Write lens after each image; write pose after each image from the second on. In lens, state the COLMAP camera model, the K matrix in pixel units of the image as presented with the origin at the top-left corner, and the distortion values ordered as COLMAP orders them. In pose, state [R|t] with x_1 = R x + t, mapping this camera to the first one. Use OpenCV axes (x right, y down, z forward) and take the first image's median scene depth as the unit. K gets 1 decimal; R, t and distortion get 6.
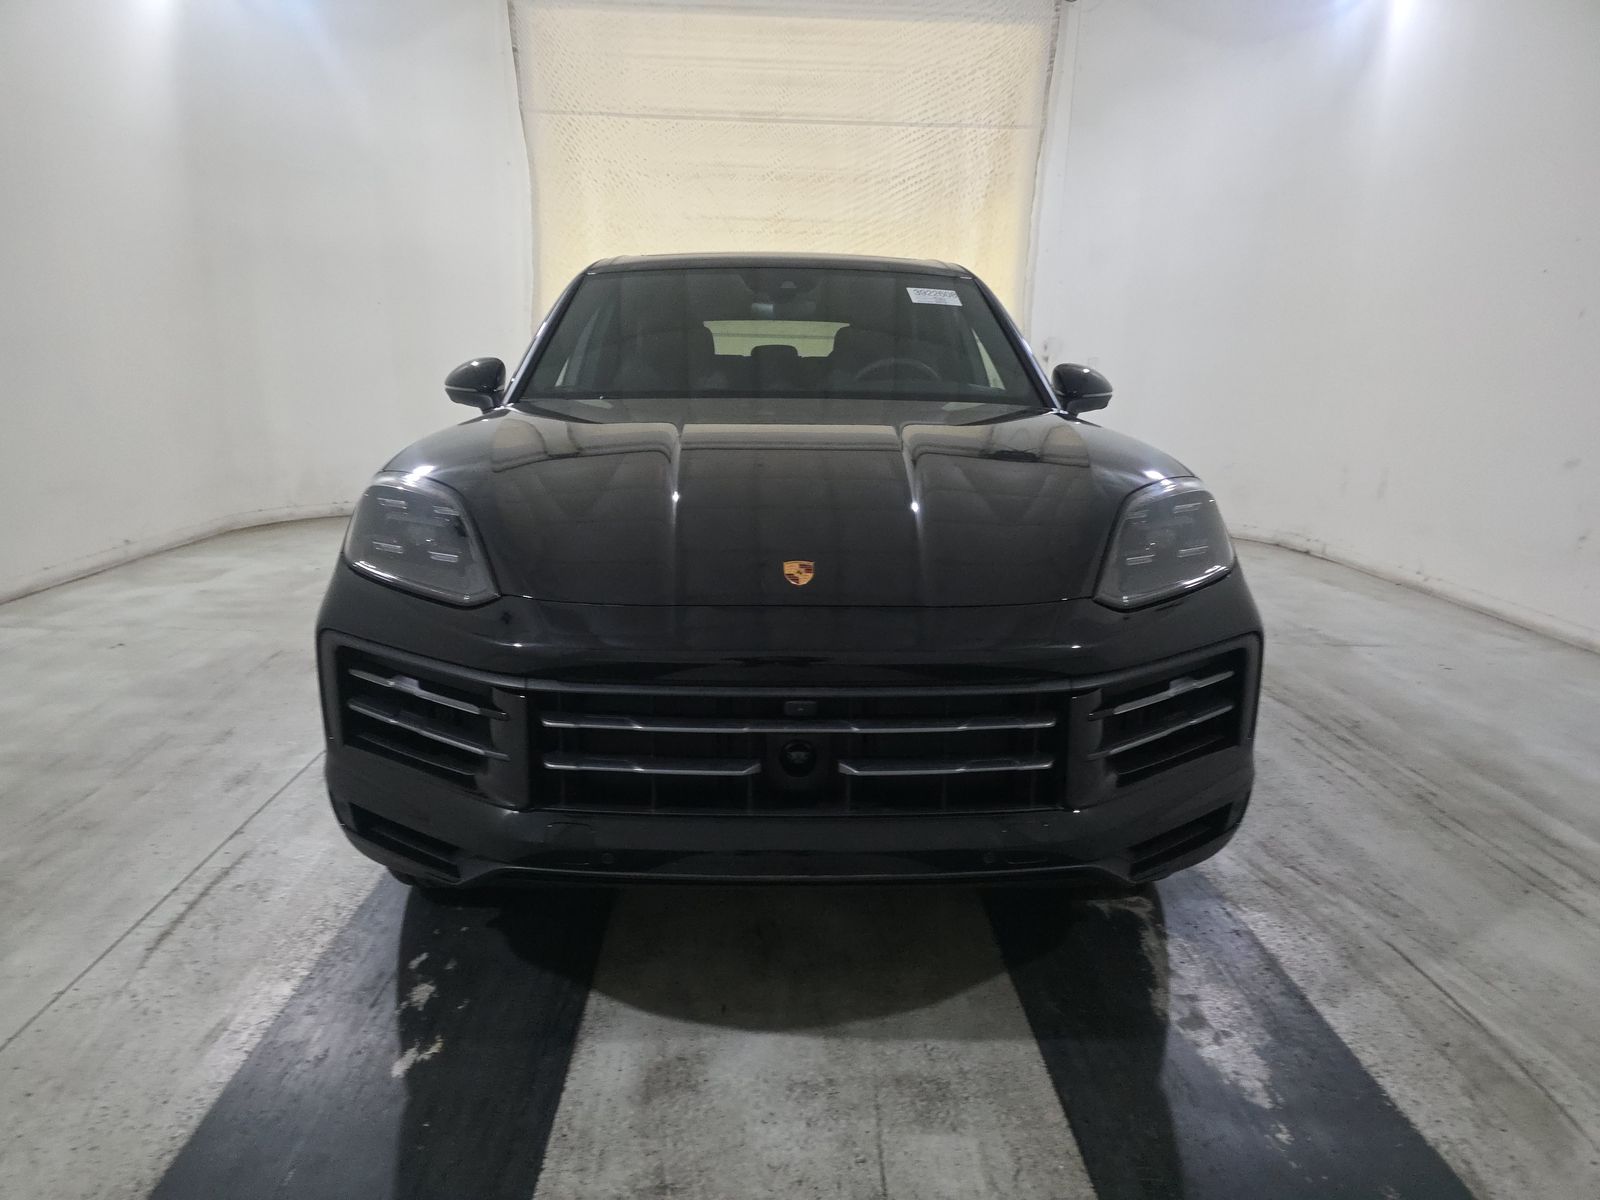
lens RADIAL K [[1075.7, 0, 826.2], [0, 1075.7, 628.4], [0, 0, 1]] dist [0.030509, -0.022432]
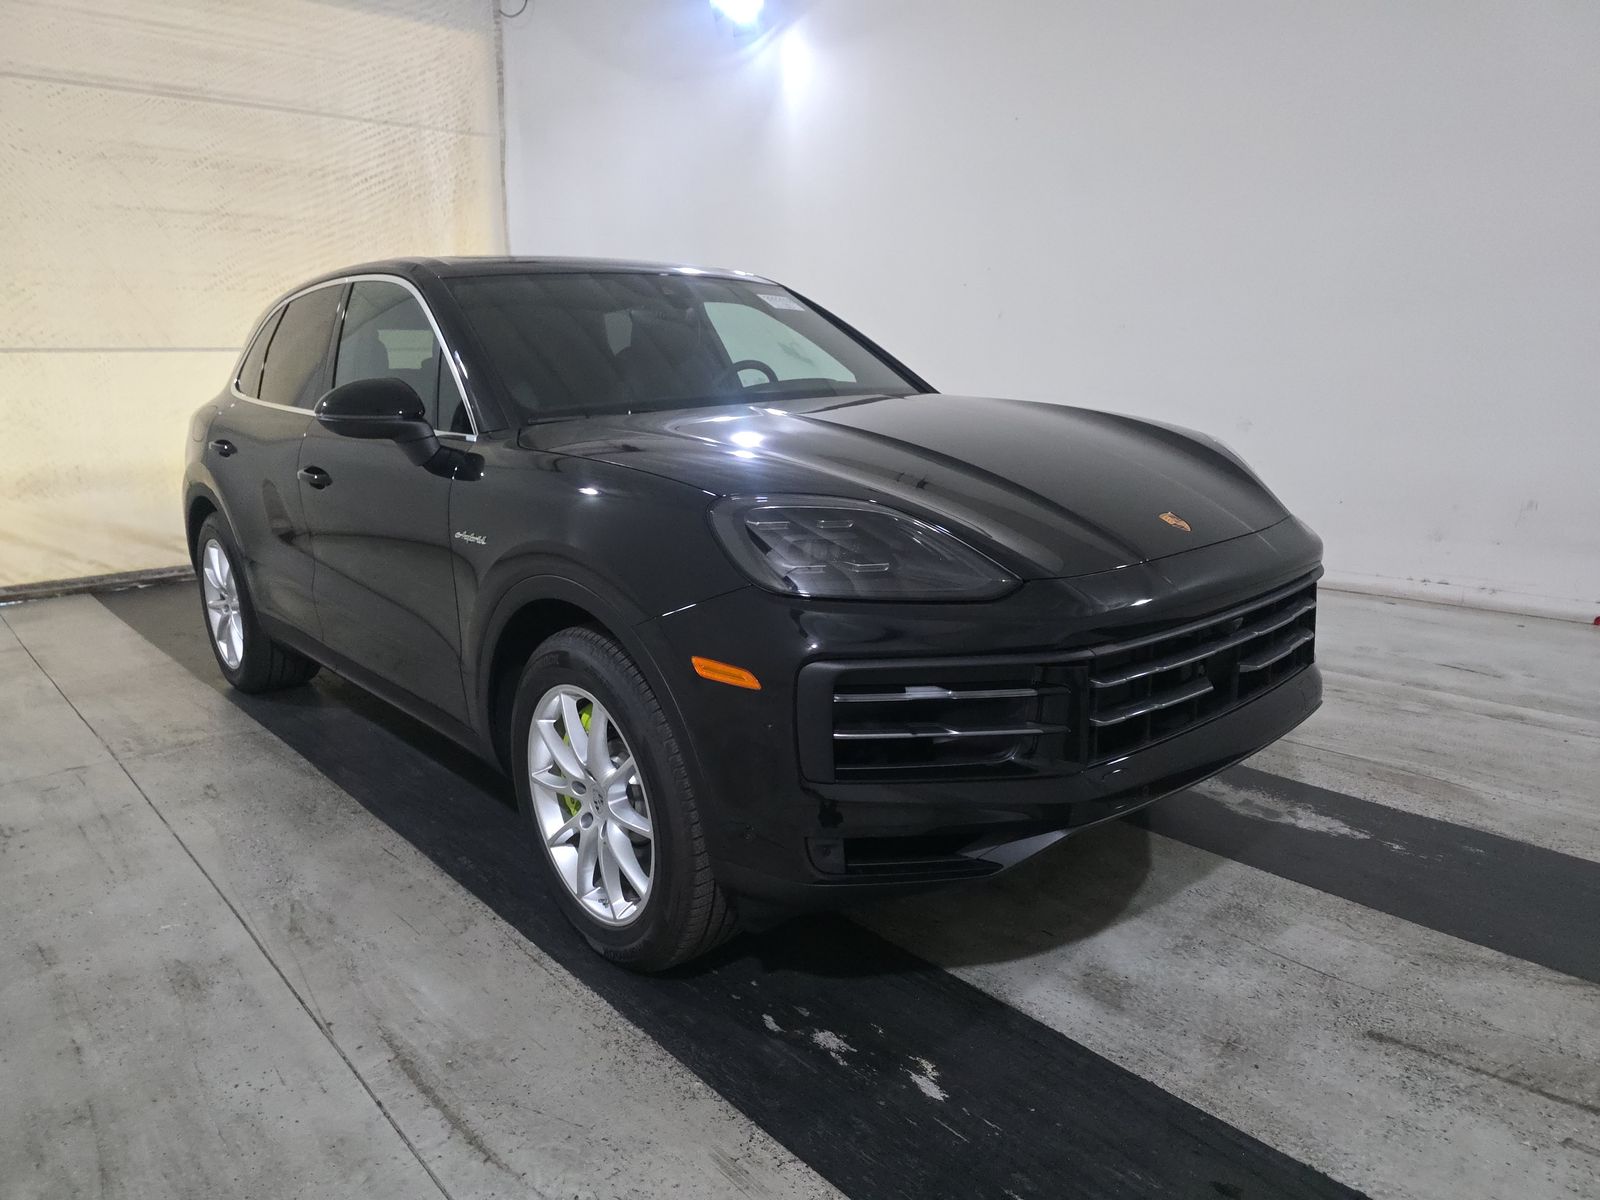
lens RADIAL K [[1075.7, 0, 792.7], [0, 1075.7, 607.0], [0, 0, 1]] dist [0.030509, -0.022432]
pose [[0.760513, -0.182362, 0.623188, -0.299105], [0.197601, 0.979230, 0.045405, -0.026193], [-0.618525, 0.088612, 0.780753, 0.083603]]
